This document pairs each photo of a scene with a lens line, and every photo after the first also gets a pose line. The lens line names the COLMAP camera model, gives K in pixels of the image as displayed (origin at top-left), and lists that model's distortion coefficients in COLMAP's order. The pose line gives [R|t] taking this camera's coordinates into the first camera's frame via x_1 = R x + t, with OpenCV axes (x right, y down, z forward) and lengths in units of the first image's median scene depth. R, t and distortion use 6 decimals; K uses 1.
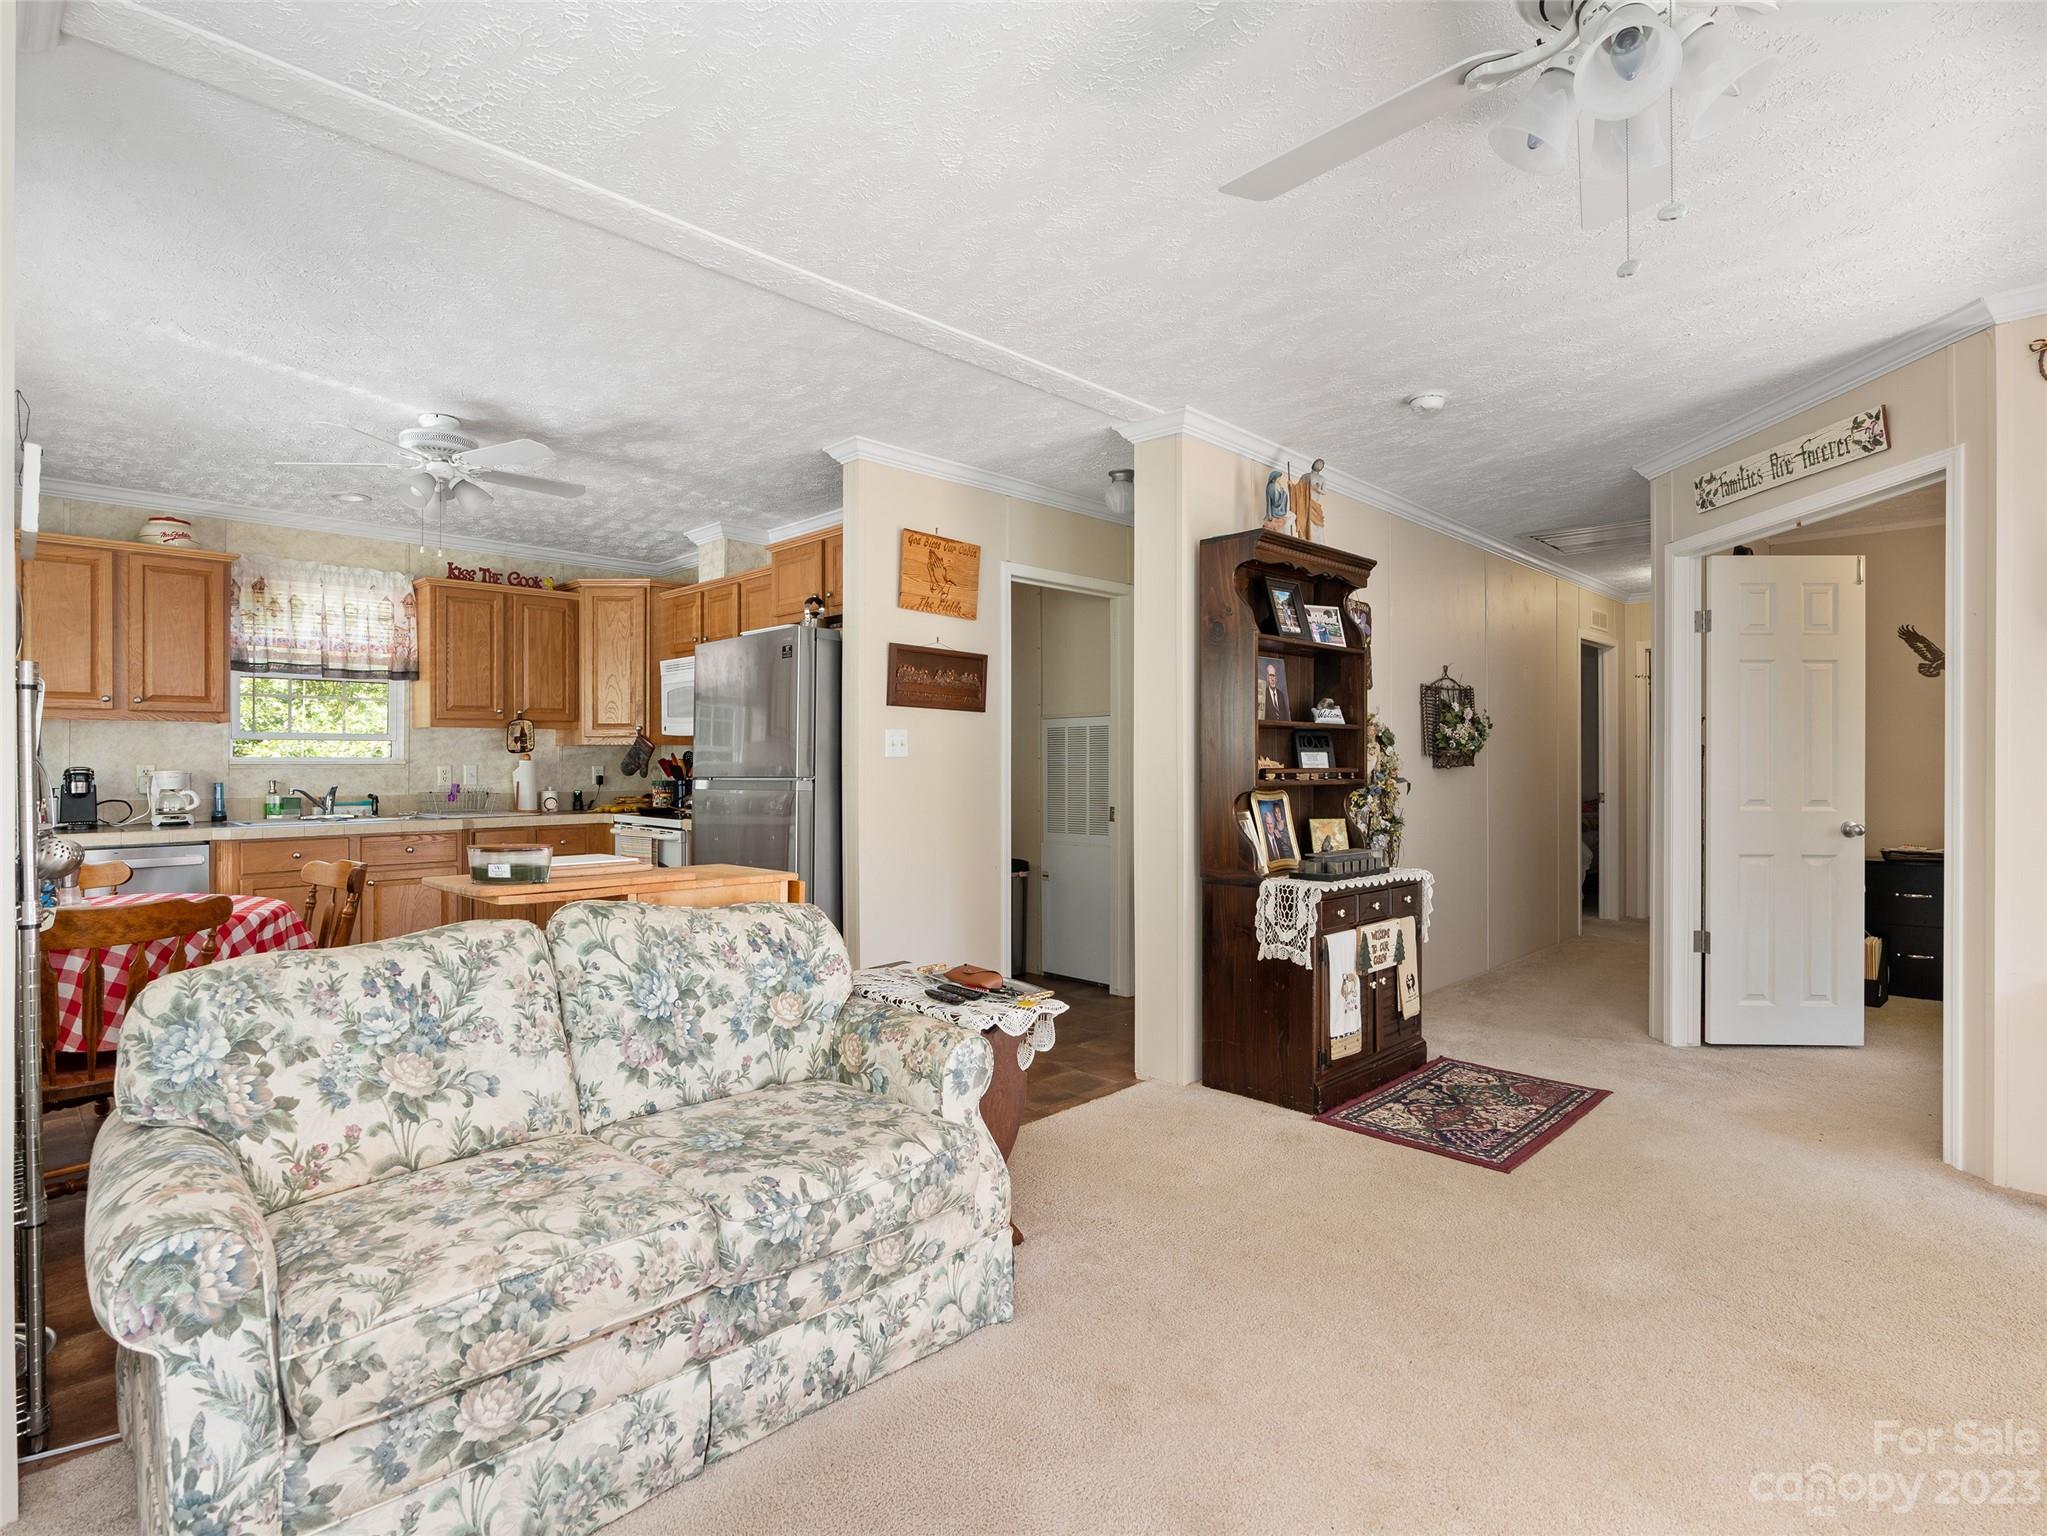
lens RADIAL K [[1033.3, 0, 1024.8], [0, 1033.3, 763.5], [0, 0, 1]] dist [-0.003755, 0.000097]
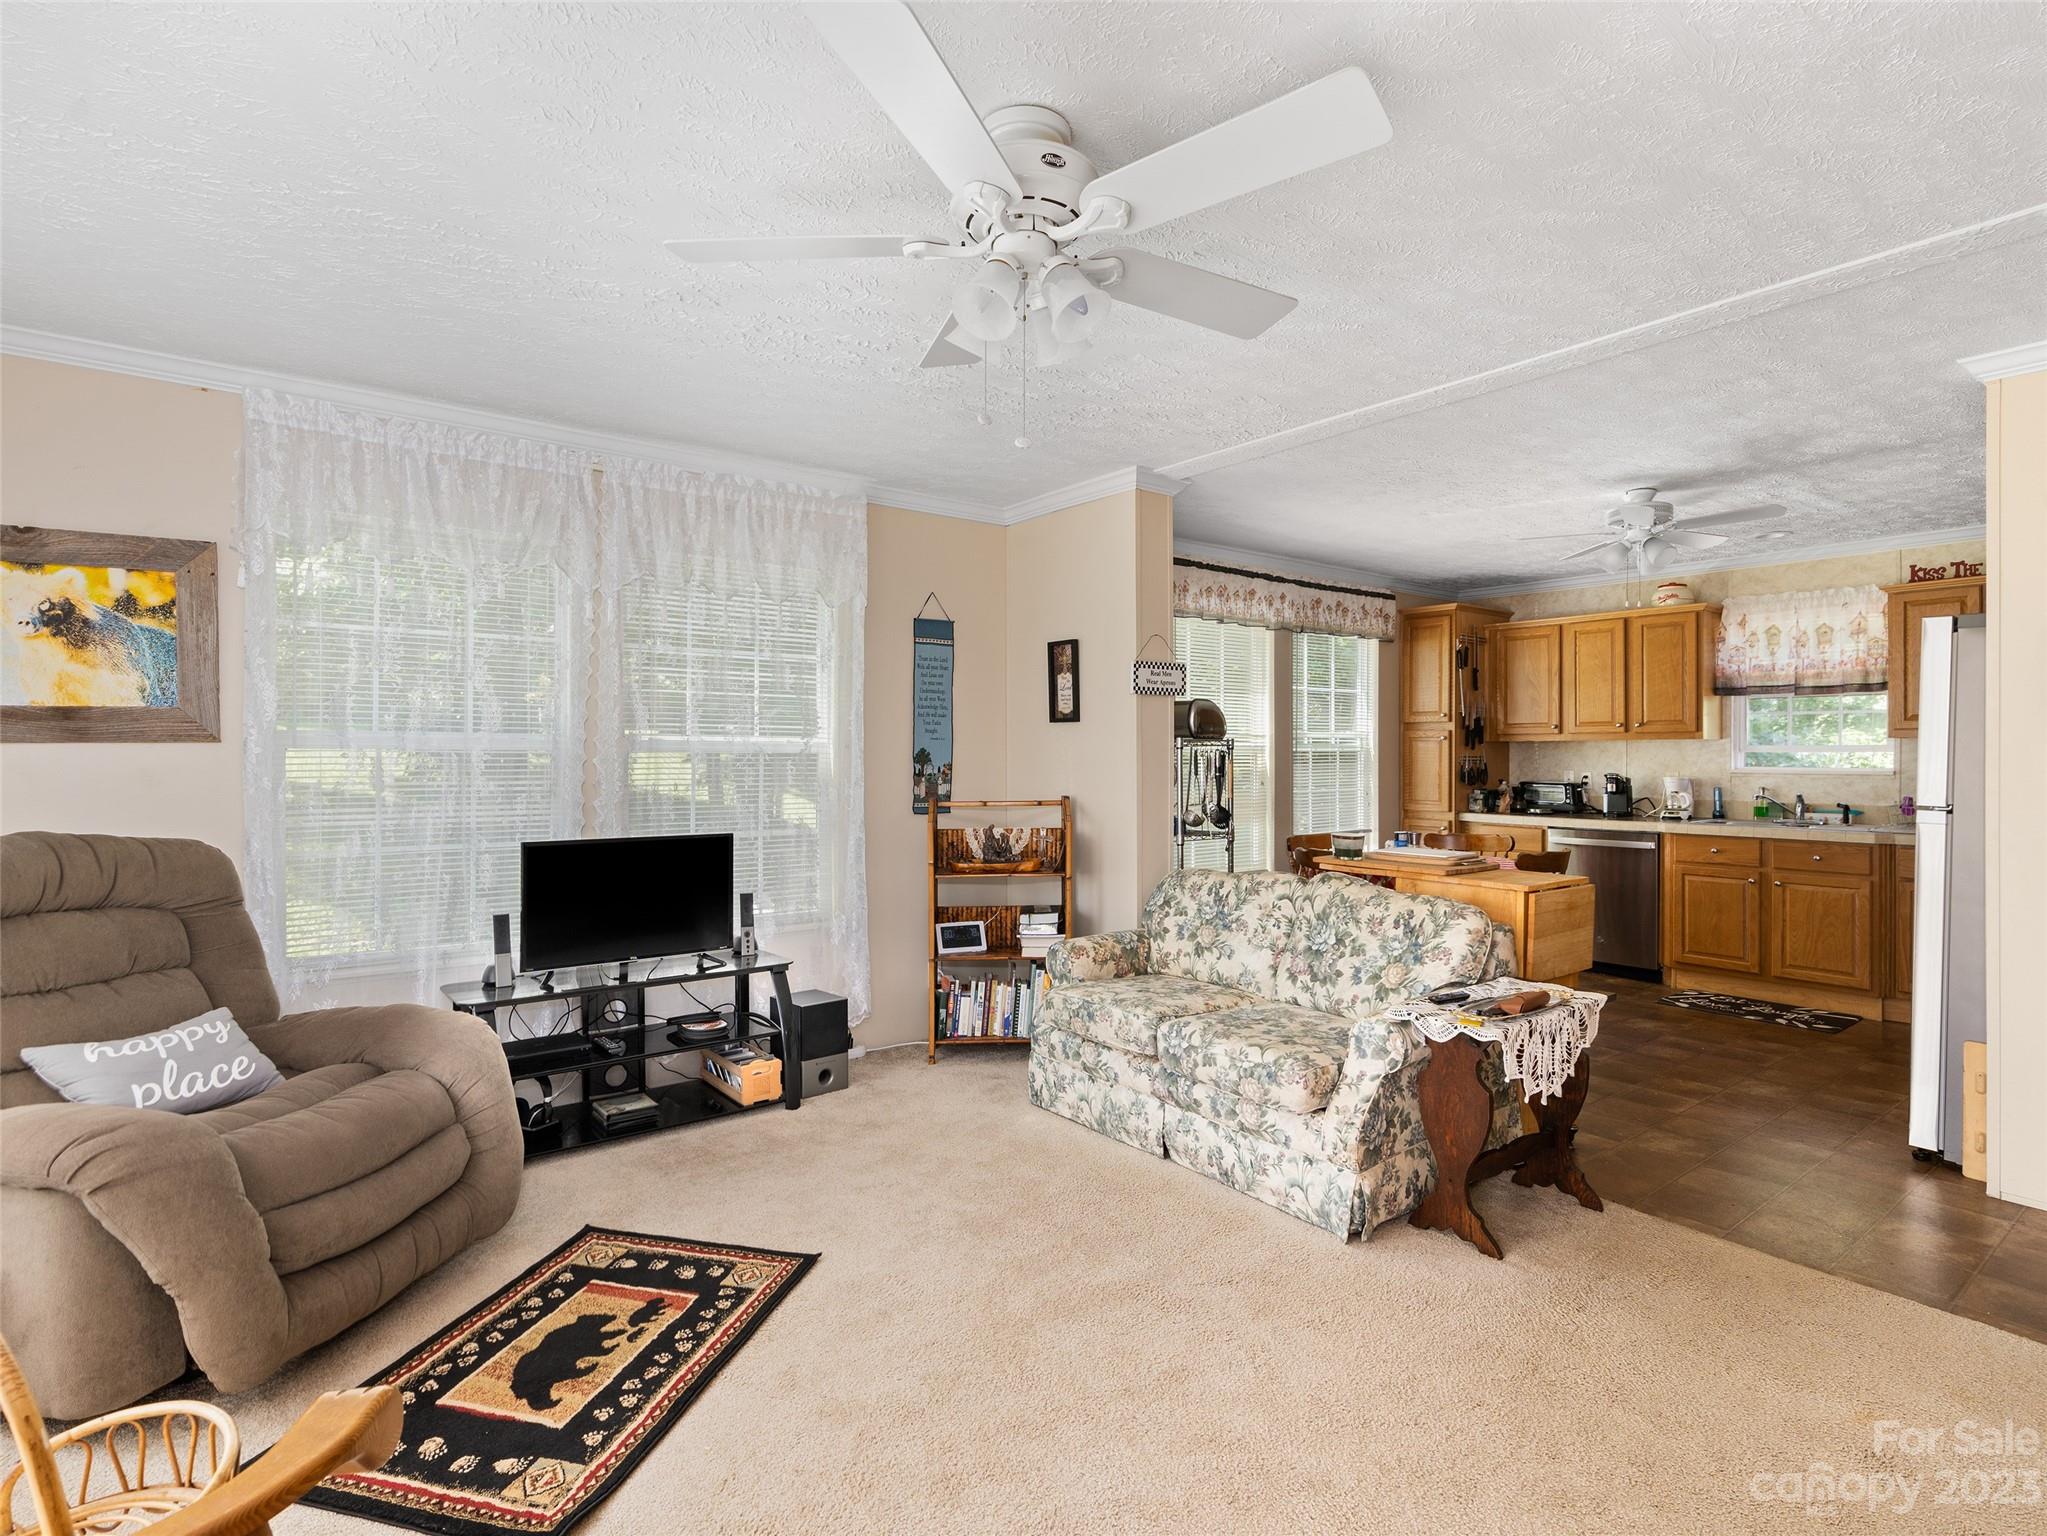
lens RADIAL K [[1044.6, 0, 1020.7], [0, 1044.6, 757.6], [0, 0, 1]] dist [-0.002986, 0.001622]
pose [[-0.129586, 0.005096, -0.991555, 0.822971], [-0.001007, 0.999986, 0.005271, -0.033783], [0.991568, 0.001682, -0.129579, 0.495588]]
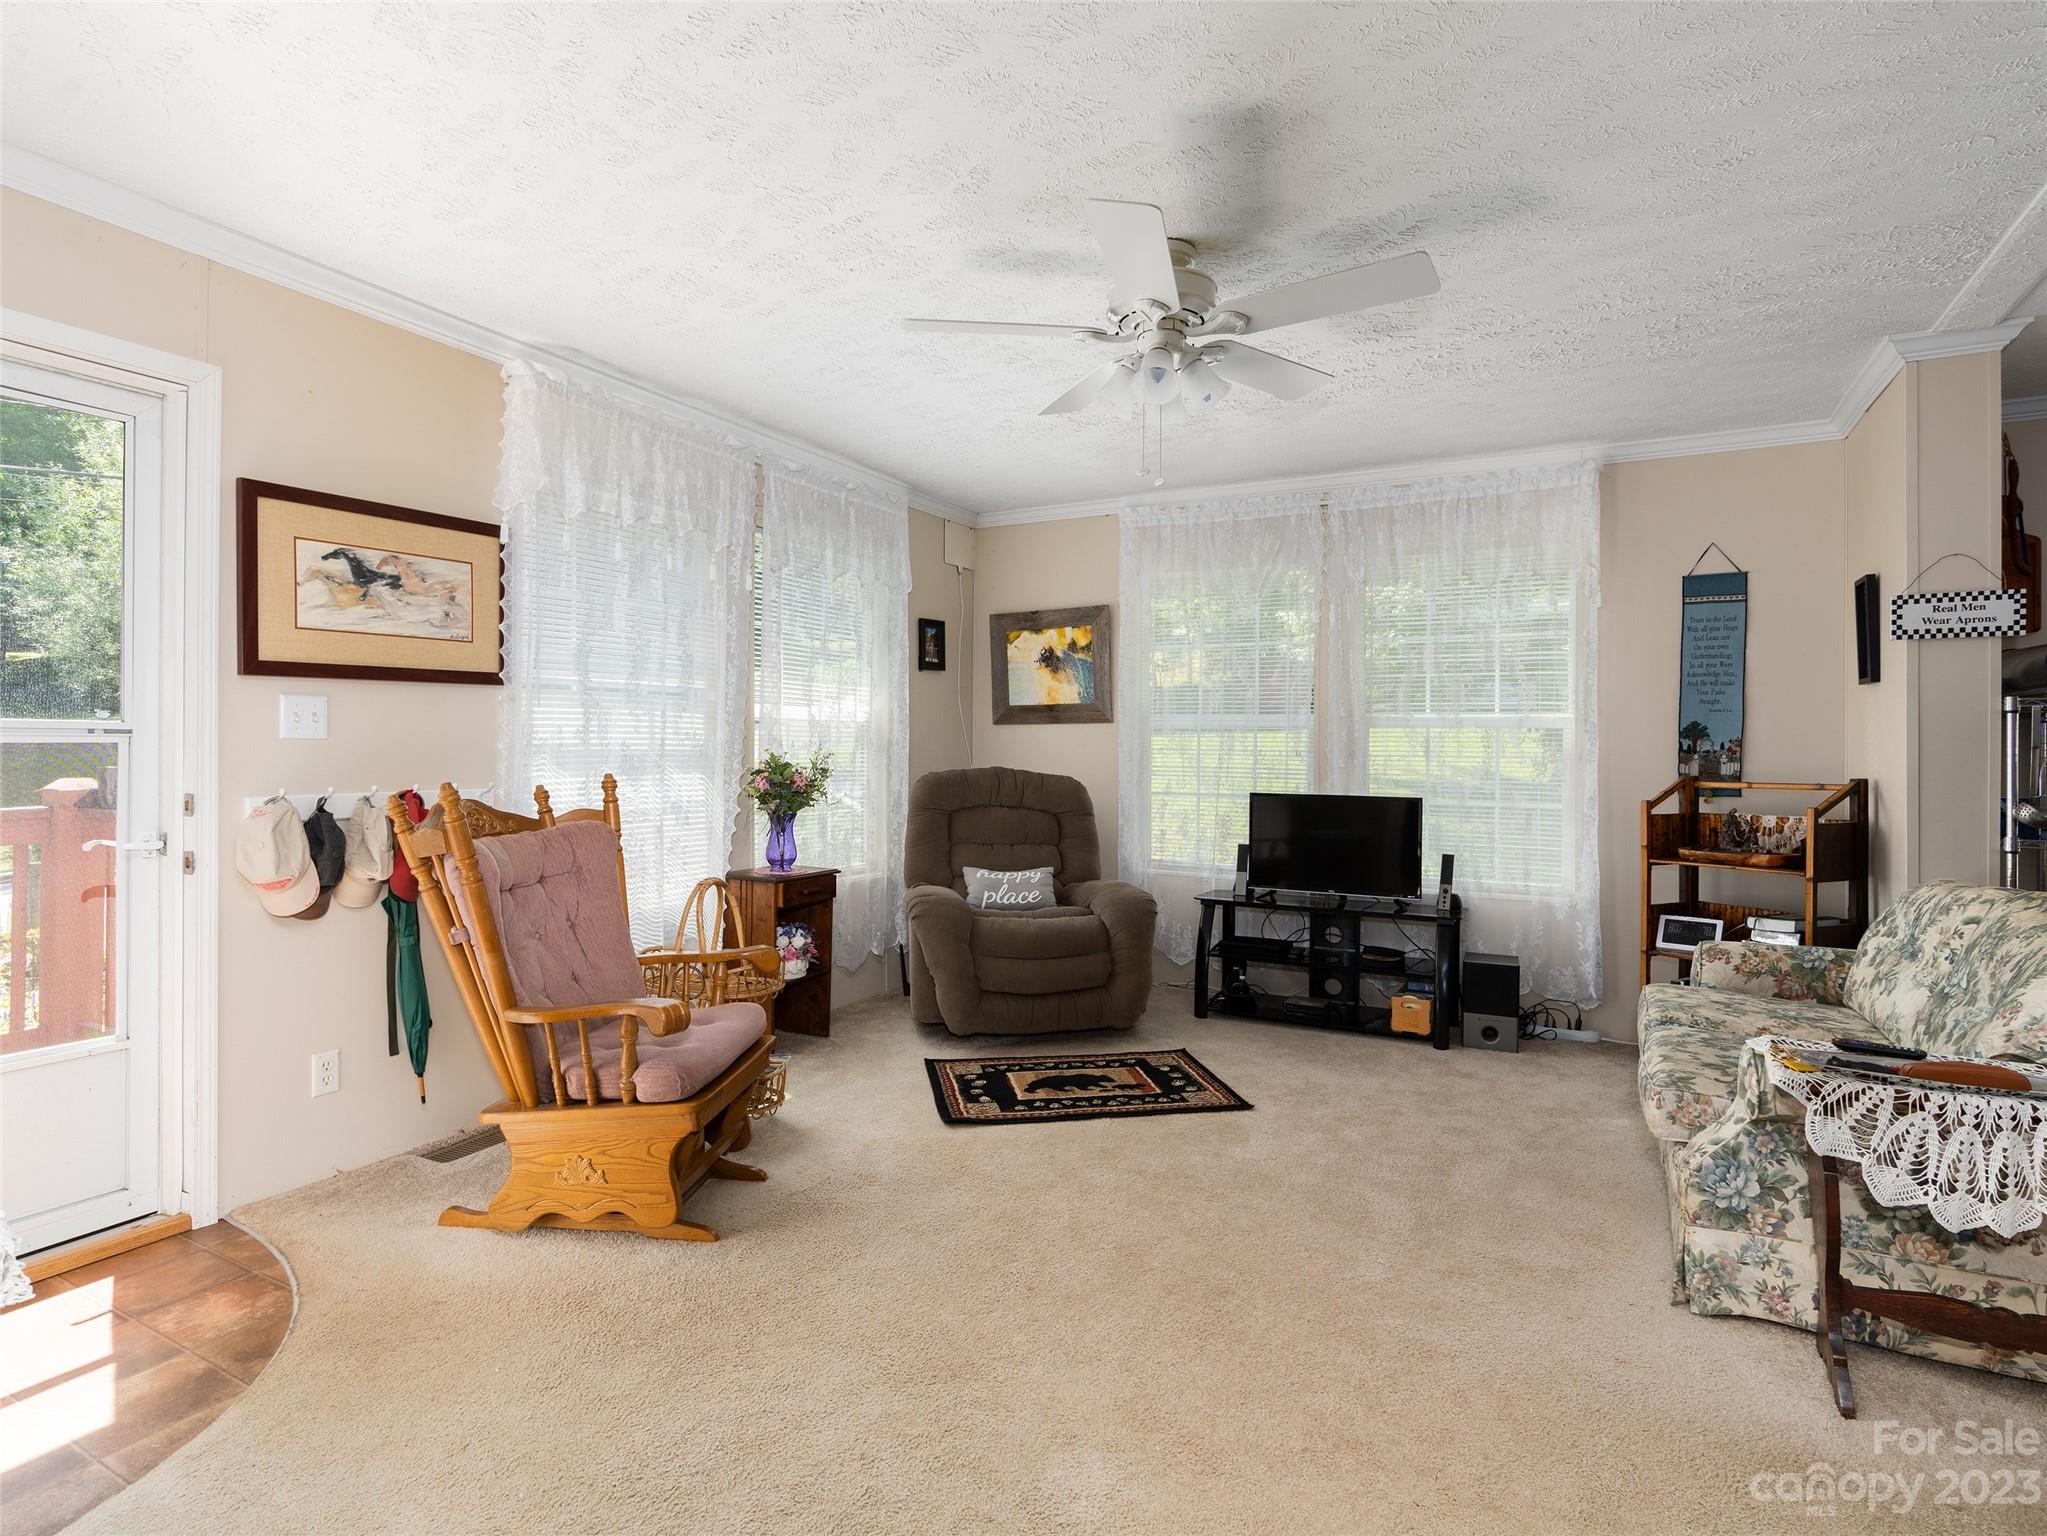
lens RADIAL K [[1061.3, 0, 1008.1], [0, 1061.3, 751.1], [0, 0, 1]] dist [-0.002459, -0.000268]
pose [[-0.959759, -0.003666, -0.280802, 0.587549], [-0.005019, 0.999979, 0.004096, -0.004640], [0.280781, 0.005341, -0.959757, 1.163920]]
